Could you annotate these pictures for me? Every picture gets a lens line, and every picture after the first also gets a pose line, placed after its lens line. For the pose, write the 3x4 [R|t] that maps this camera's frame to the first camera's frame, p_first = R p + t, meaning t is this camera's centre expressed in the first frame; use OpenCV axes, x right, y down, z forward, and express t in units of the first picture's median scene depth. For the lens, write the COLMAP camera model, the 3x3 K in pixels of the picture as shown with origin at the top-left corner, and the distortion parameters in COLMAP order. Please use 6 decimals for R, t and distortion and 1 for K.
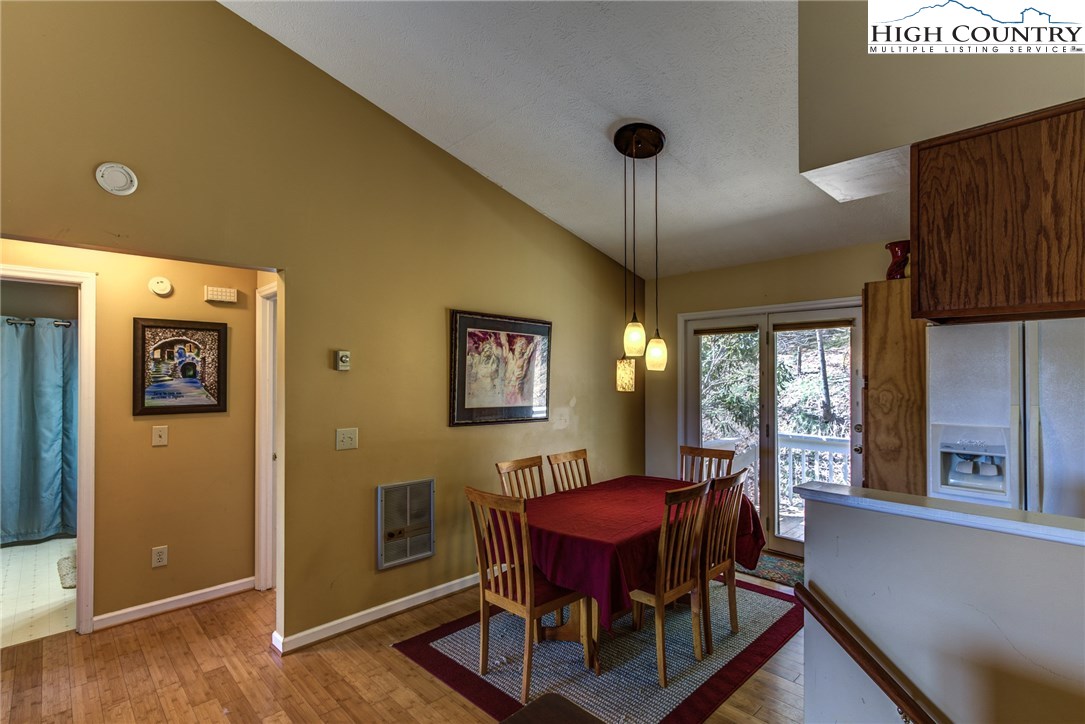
lens RADIAL K [[498.4, 0, 545.7], [0, 498.4, 369.4], [0, 0, 1]] dist [0.001462, 0.000497]
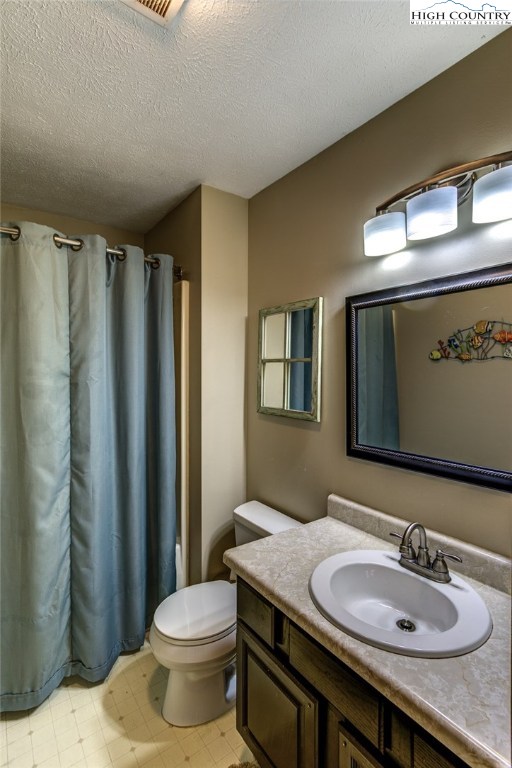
lens RADIAL K [[352.8, 0, 253.8], [0, 352.8, 380.8], [0, 0, 1]] dist [0.001462, 0.000497]
pose [[0.989145, 0.005400, -0.146842, -0.750364], [-0.002048, 0.999734, 0.022970, 0.031876], [0.146927, -0.022420, 0.988893, 0.698718]]
